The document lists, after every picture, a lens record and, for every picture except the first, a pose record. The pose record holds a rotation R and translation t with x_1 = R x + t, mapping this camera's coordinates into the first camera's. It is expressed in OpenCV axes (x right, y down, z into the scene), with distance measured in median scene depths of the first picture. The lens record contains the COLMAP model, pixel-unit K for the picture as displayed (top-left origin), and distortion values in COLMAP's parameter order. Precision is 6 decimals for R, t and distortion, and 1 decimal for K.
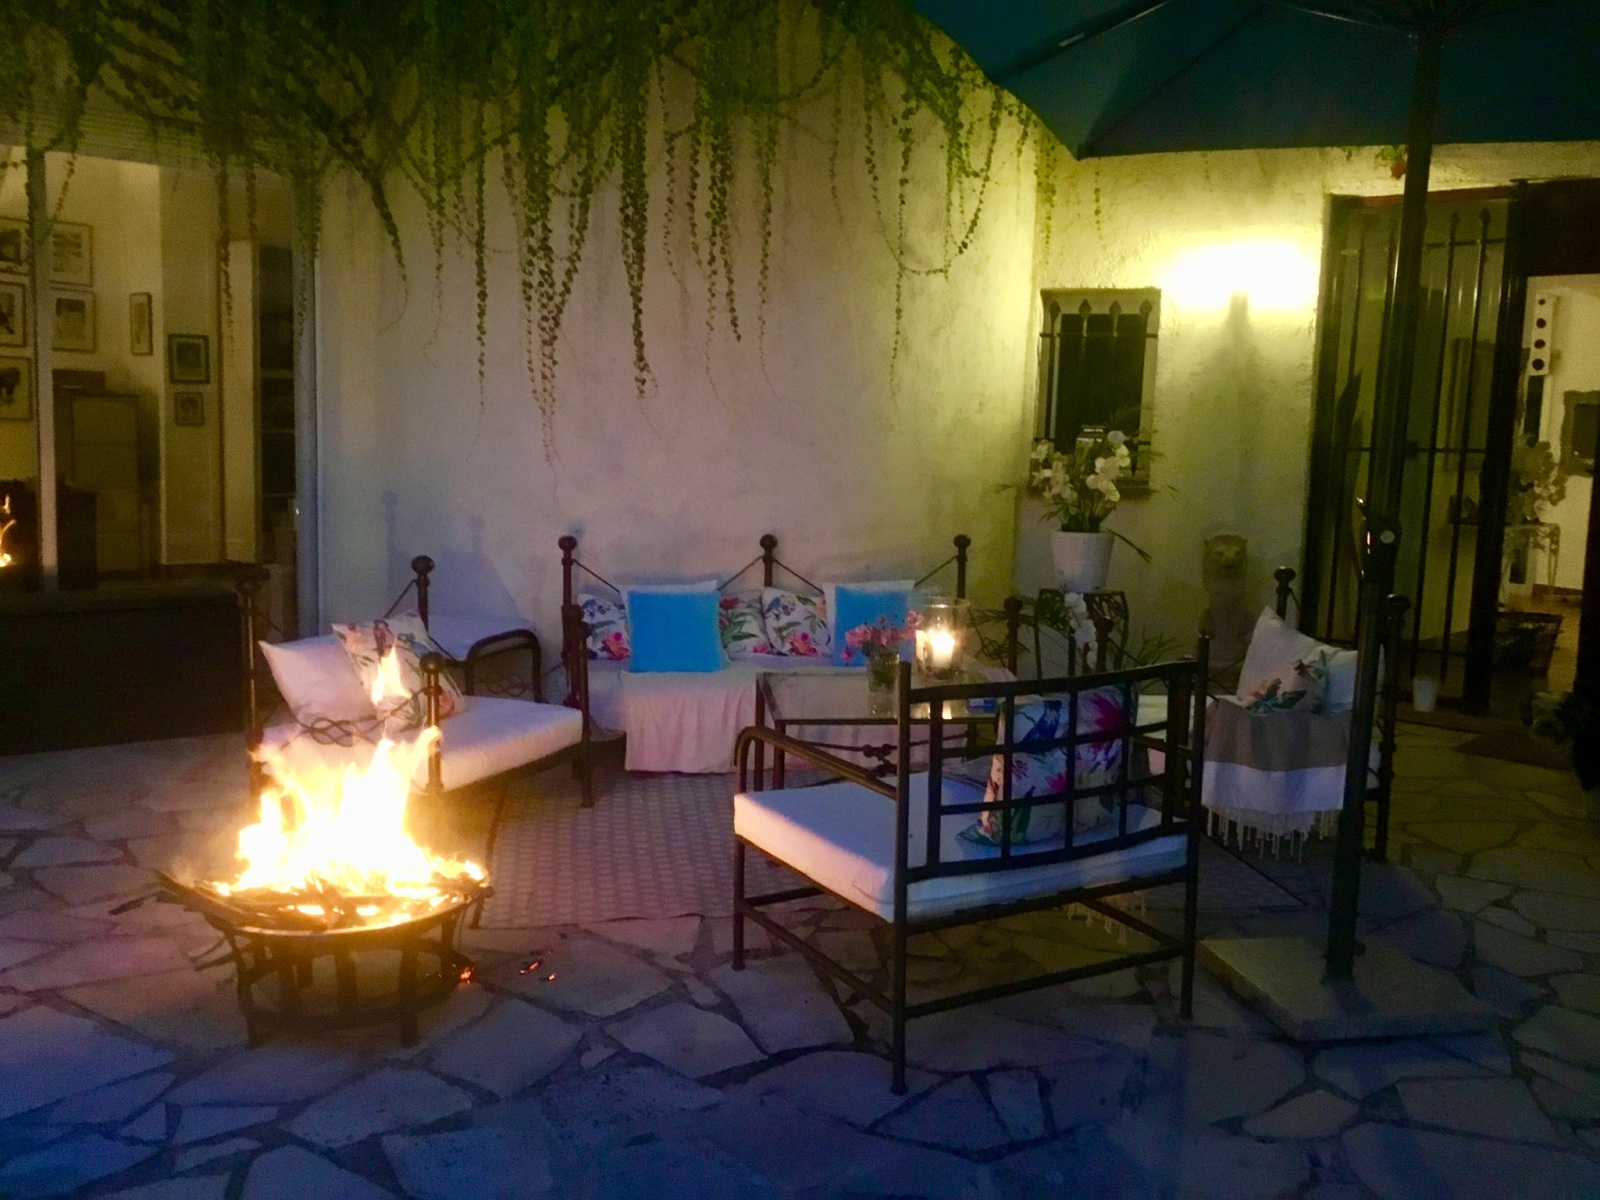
lens RADIAL K [[1433.6, 0, 802.4], [0, 1433.6, 591.1], [0, 0, 1]] dist [0.148210, -0.254686]
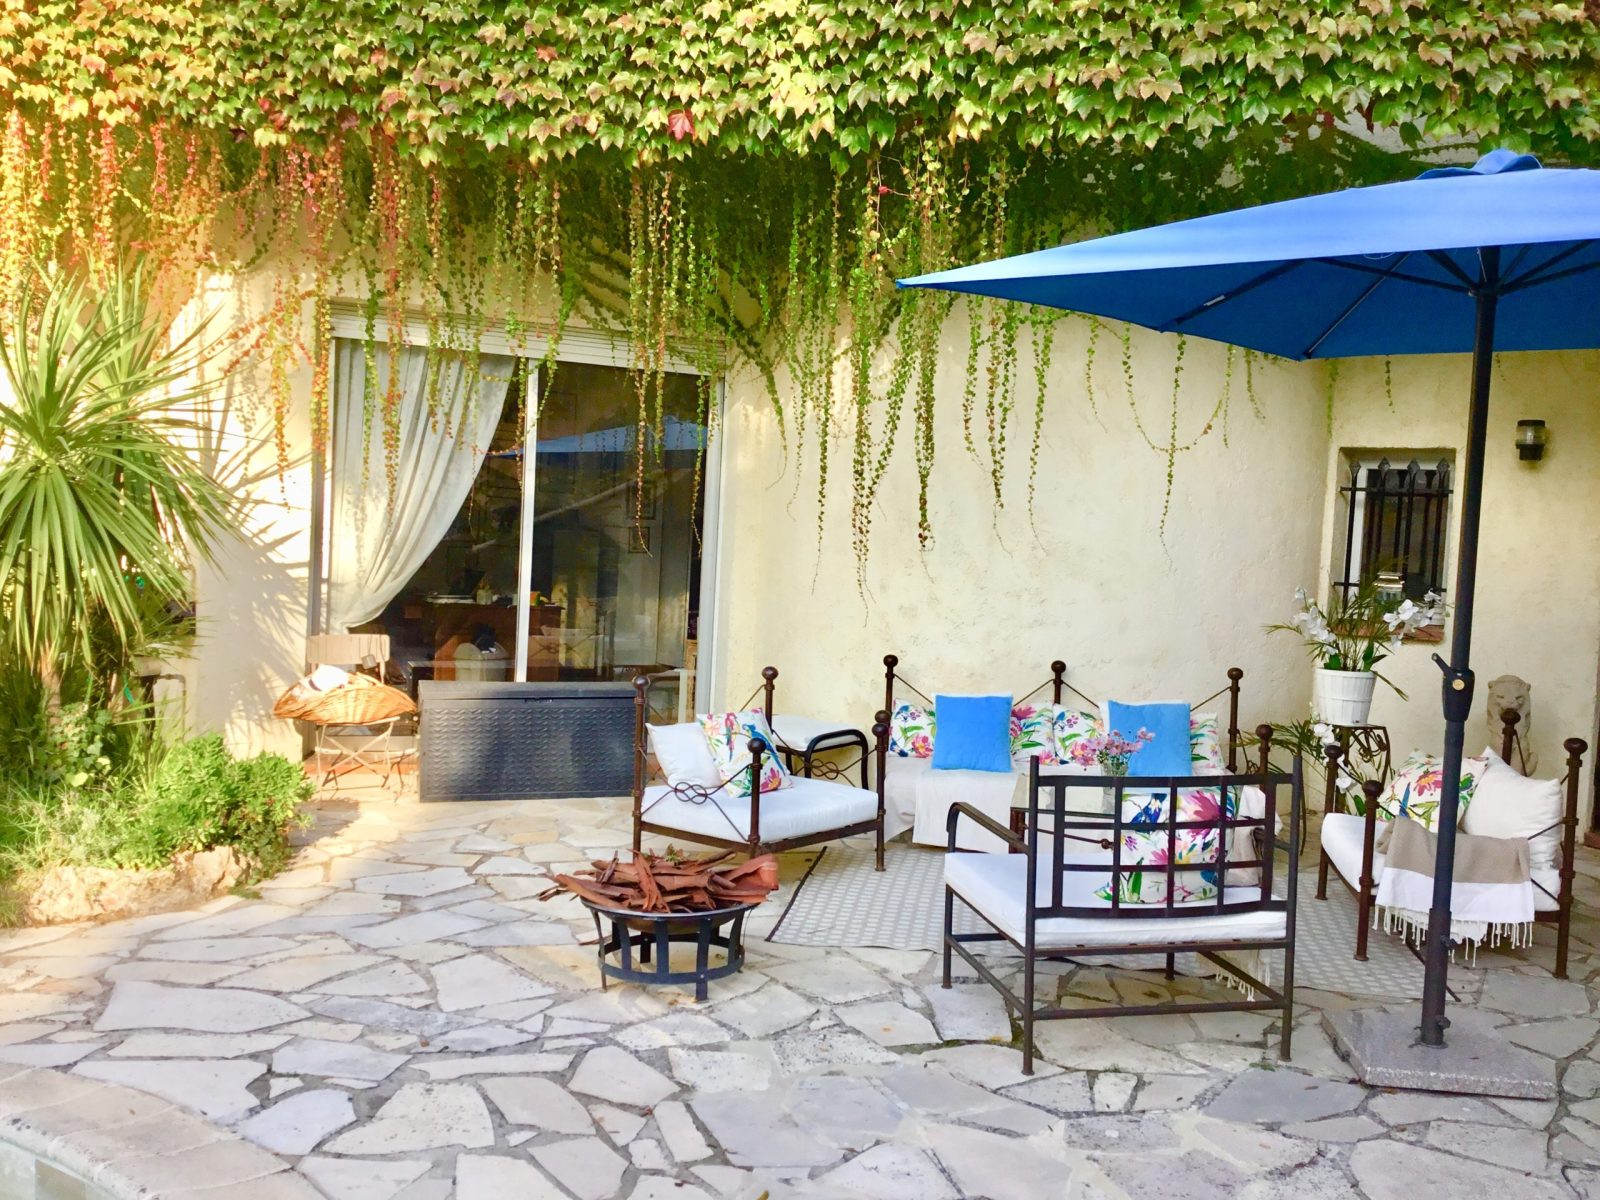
lens RADIAL K [[1433.6, 0, 802.4], [0, 1433.6, 591.1], [0, 0, 1]] dist [0.148210, -0.254686]
pose [[0.955008, 0.026311, -0.295411, 0.237948], [-0.050292, 0.995998, -0.073877, 0.004032], [0.292285, 0.085410, 0.952510, -0.374498]]
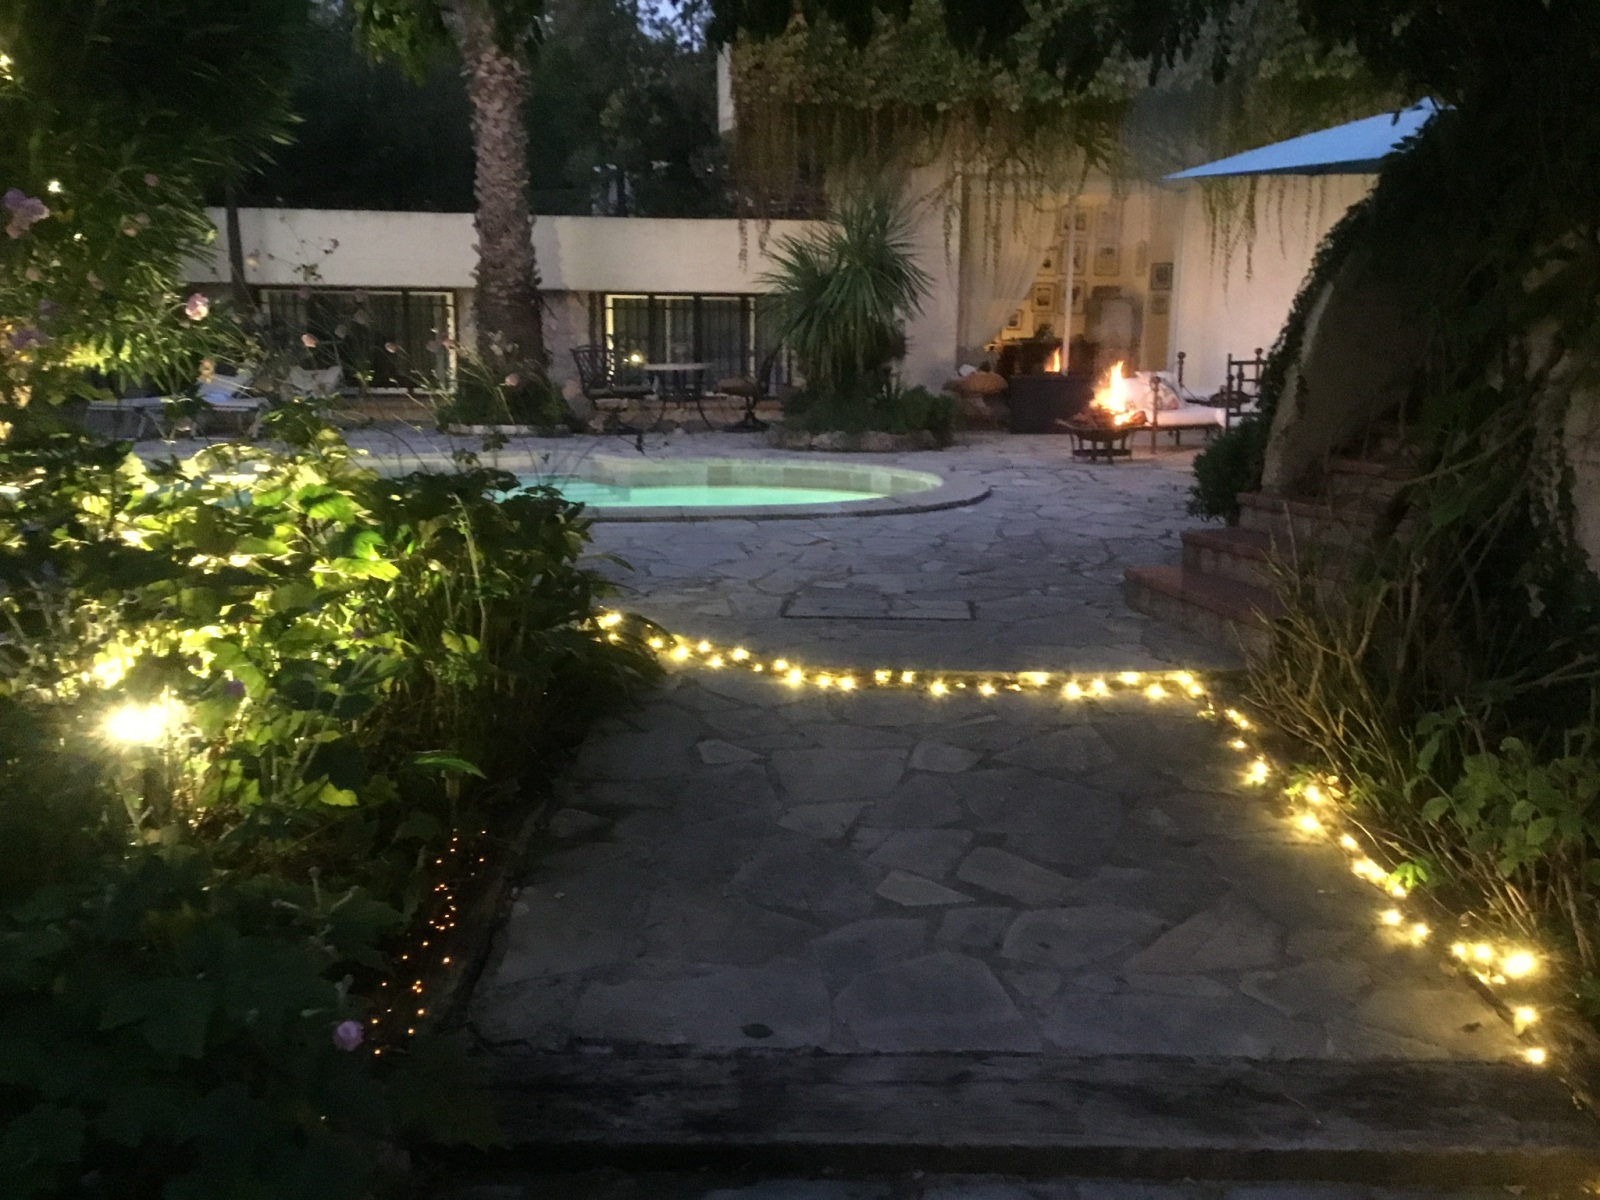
lens RADIAL K [[1433.6, 0, 802.4], [0, 1433.6, 591.1], [0, 0, 1]] dist [0.148210, -0.254686]
pose [[0.752059, 0.095780, -0.652099, 1.545758], [-0.055859, 0.995087, 0.081737, 0.367331], [0.656724, -0.025046, 0.753715, -2.264628]]
